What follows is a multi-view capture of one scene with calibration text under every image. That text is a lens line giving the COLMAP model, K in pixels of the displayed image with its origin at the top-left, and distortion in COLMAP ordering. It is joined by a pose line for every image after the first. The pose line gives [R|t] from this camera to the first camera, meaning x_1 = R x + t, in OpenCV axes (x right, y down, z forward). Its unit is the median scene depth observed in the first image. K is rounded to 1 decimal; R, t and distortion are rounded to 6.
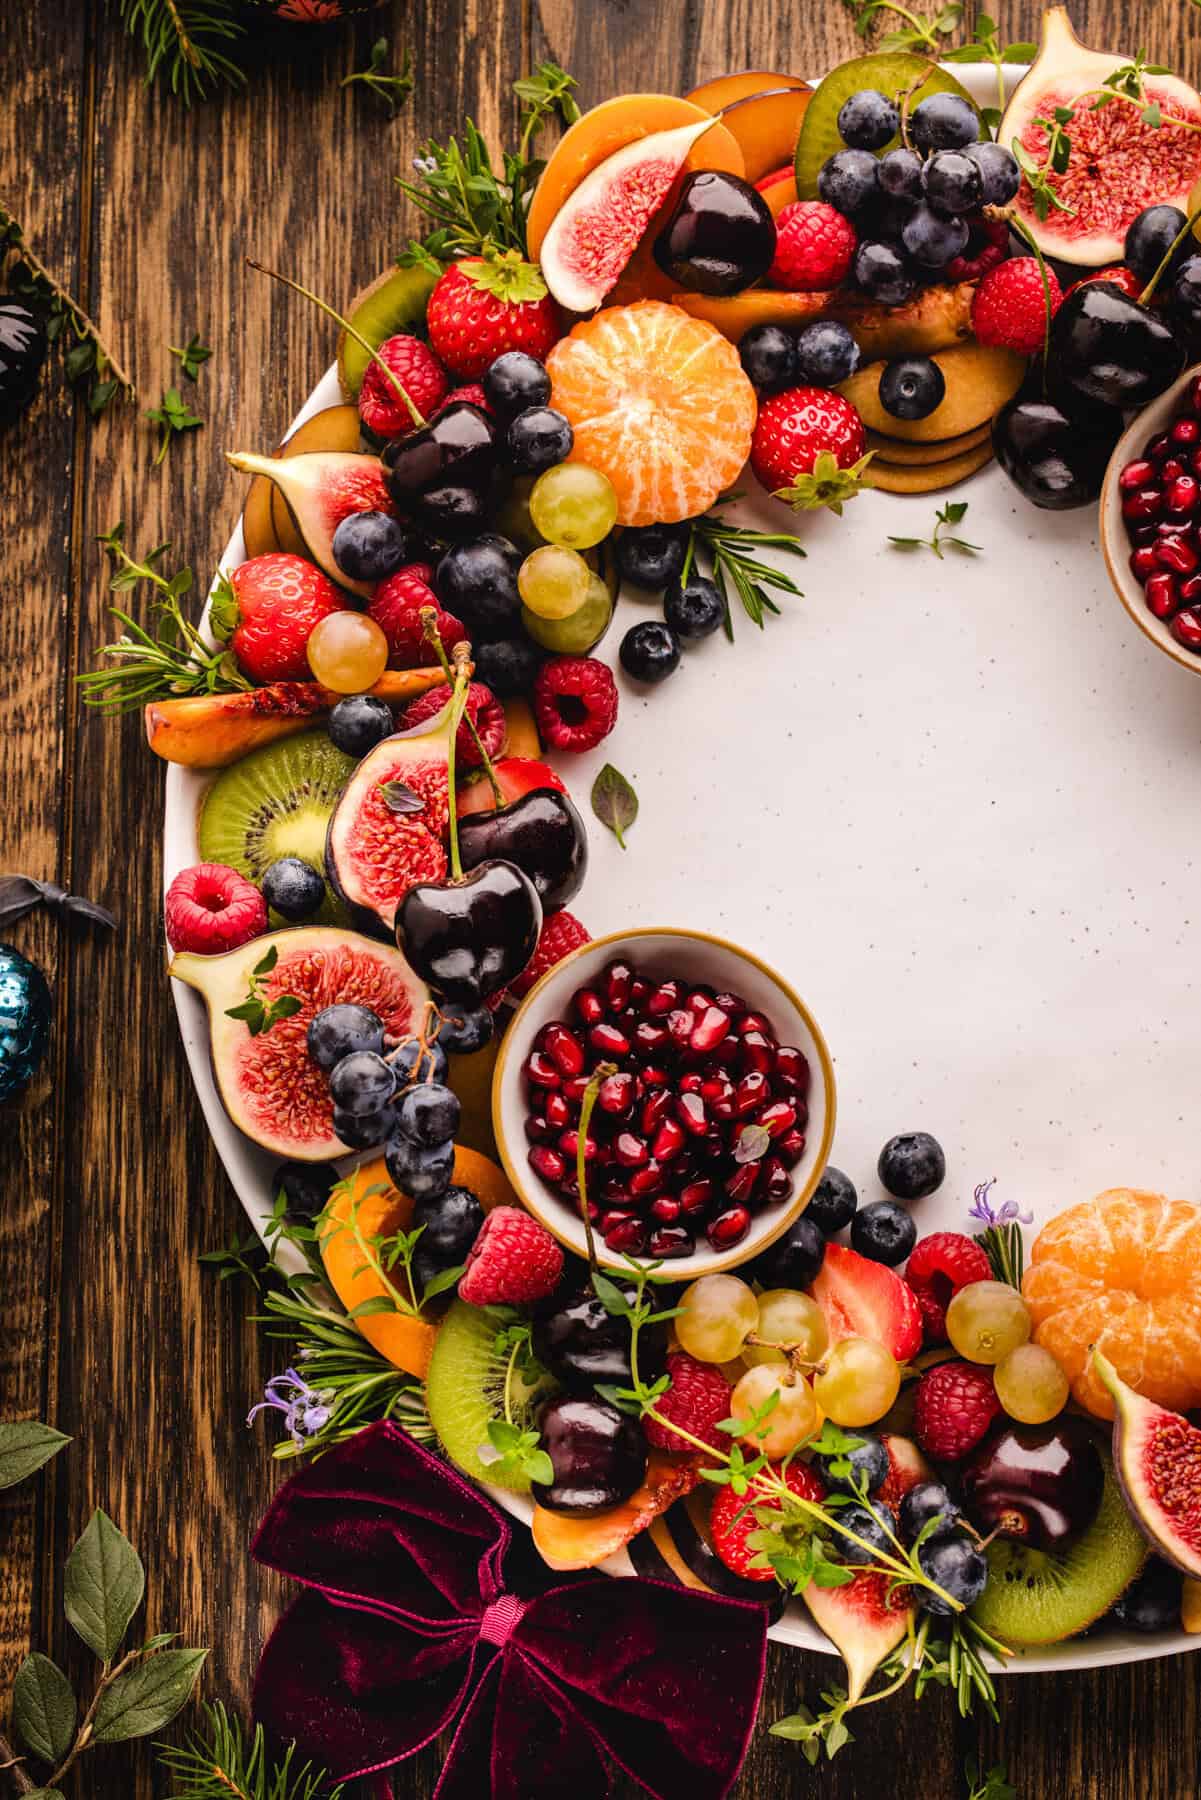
lens RADIAL K [[5535.5, 0, 542.3], [0, 5535.5, 930.1], [0, 0, 1]] dist [-0.032575, 1.526248]
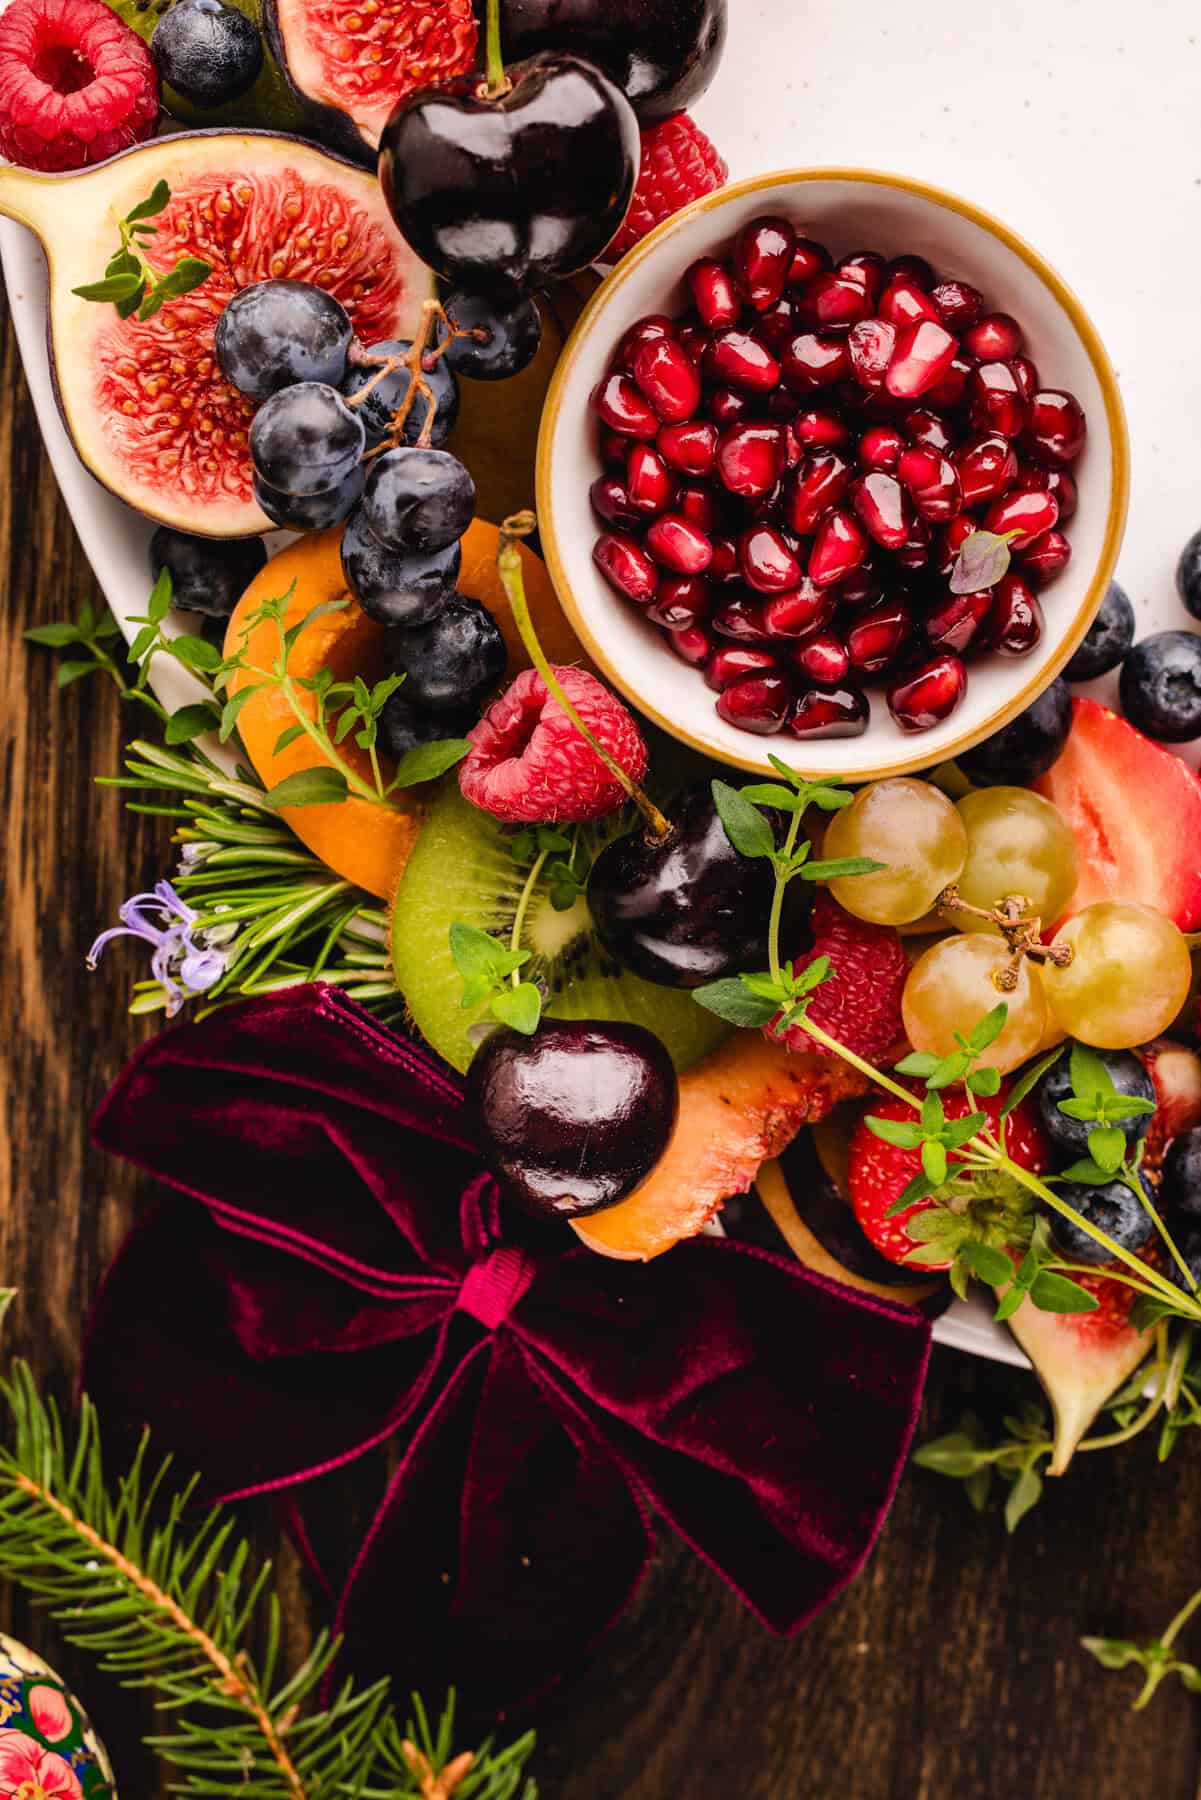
lens RADIAL K [[5535.5, 0, 542.3], [0, 5535.5, 930.1], [0, 0, 1]] dist [-0.032575, 1.526248]
pose [[0.997976, 0.062807, 0.009994, -0.010415], [-0.062587, 0.942020, 0.329667, -0.112214], [0.011291, -0.329625, 0.944044, 0.430933]]
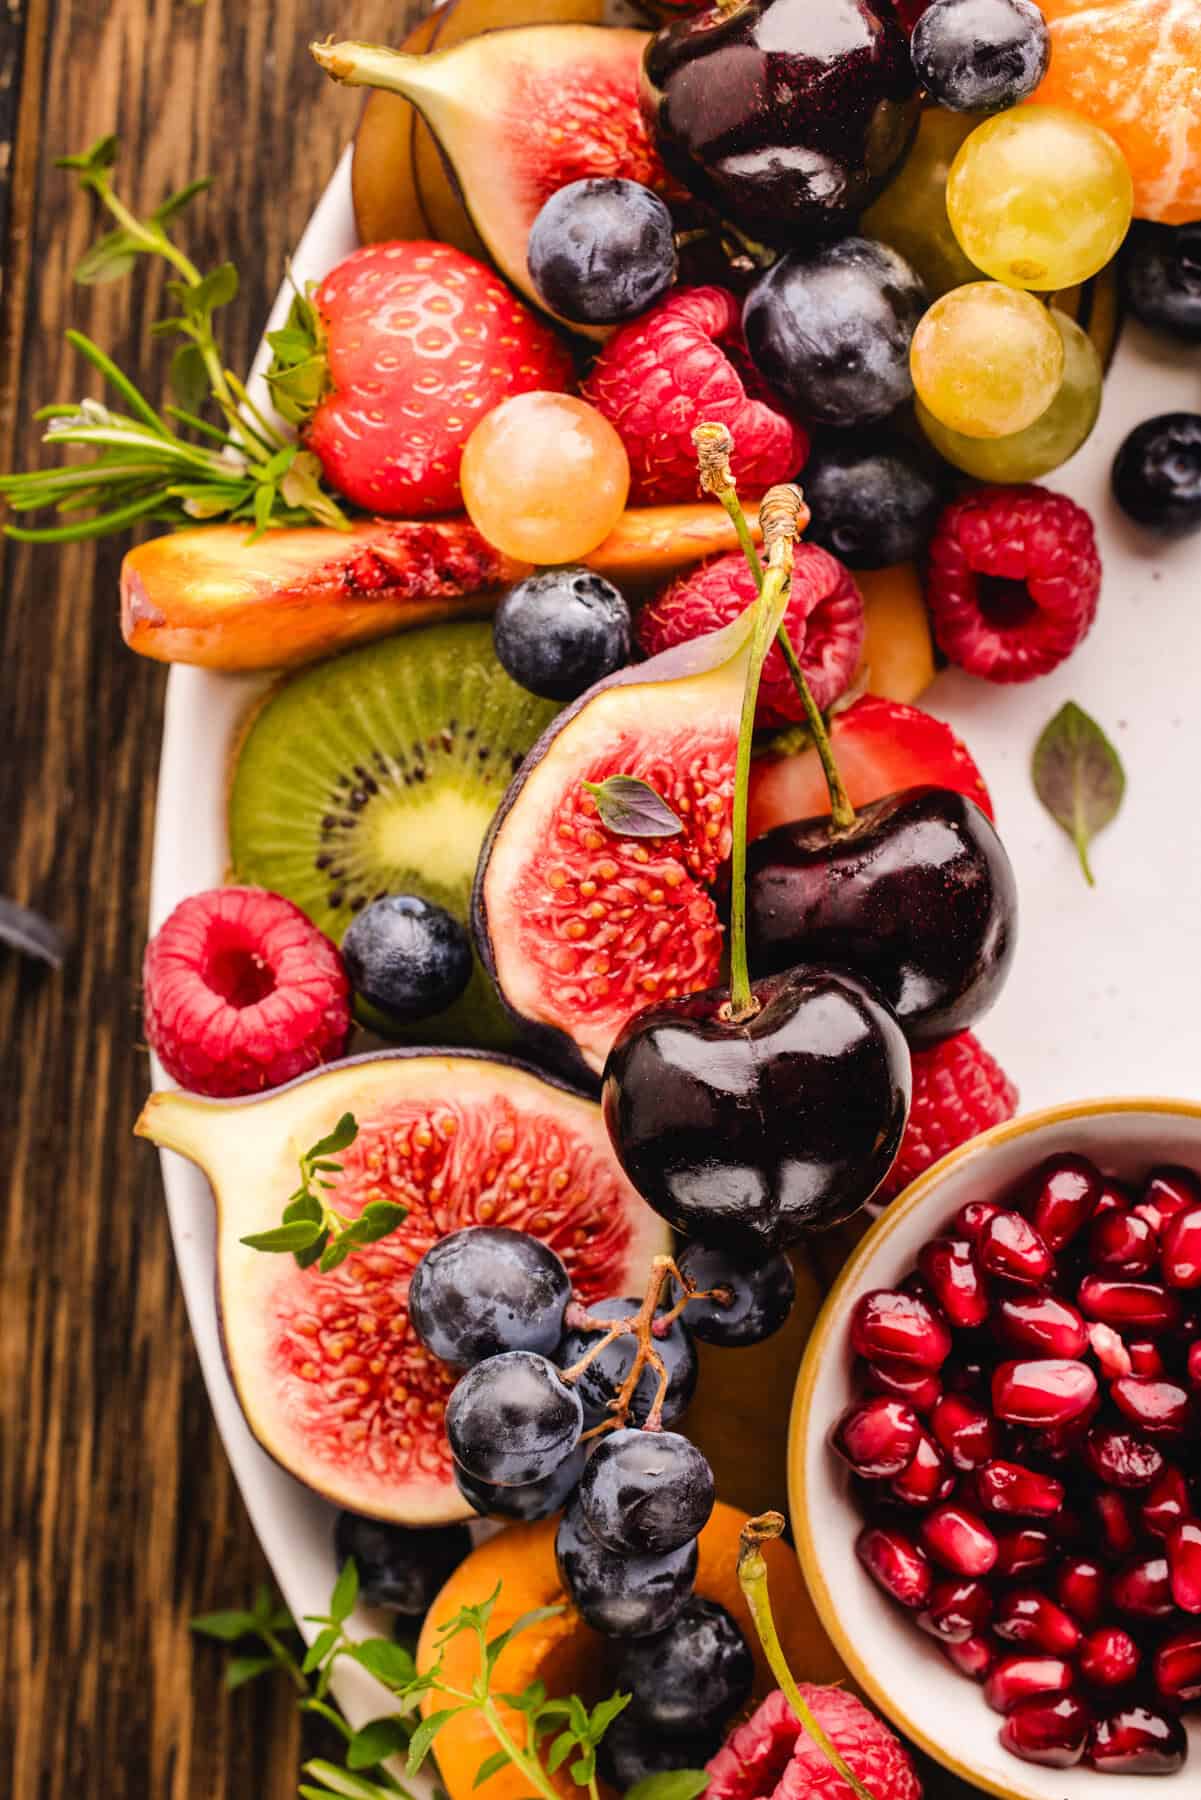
lens RADIAL K [[5535.5, 0, 542.3], [0, 5535.5, 930.1], [0, 0, 1]] dist [-0.032575, 1.526248]
pose [[0.995769, 0.069645, -0.059947, -0.003953], [-0.055715, 0.976363, 0.208834, -0.112098], [0.073074, -0.204610, 0.976112, 0.524246]]
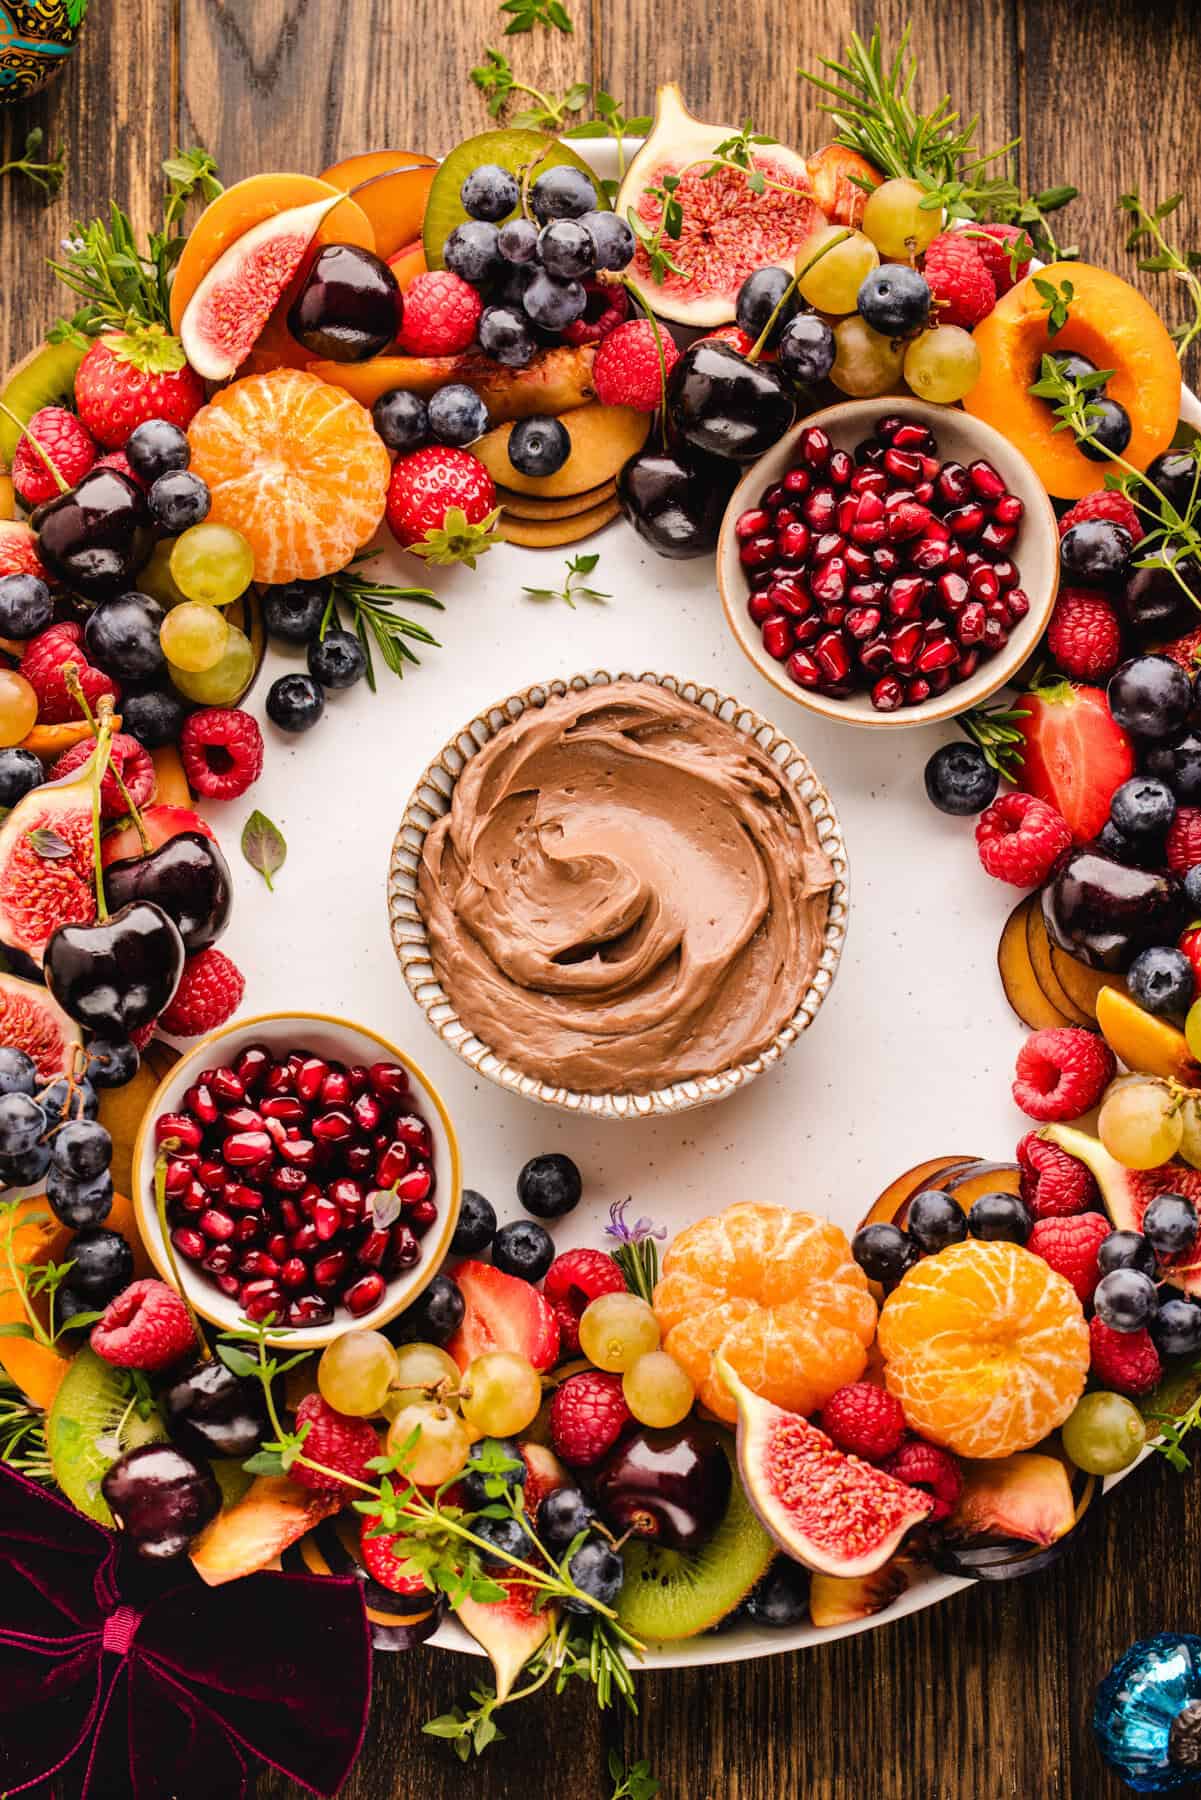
lens RADIAL K [[5535.5, 0, 542.3], [0, 5535.5, 930.1], [0, 0, 1]] dist [-0.032575, 1.526248]
pose [[0.999739, -0.022437, -0.004301, 0.071324], [0.022310, 0.999375, -0.027404, 0.022935], [0.004913, 0.027301, 0.999615, -0.047233]]
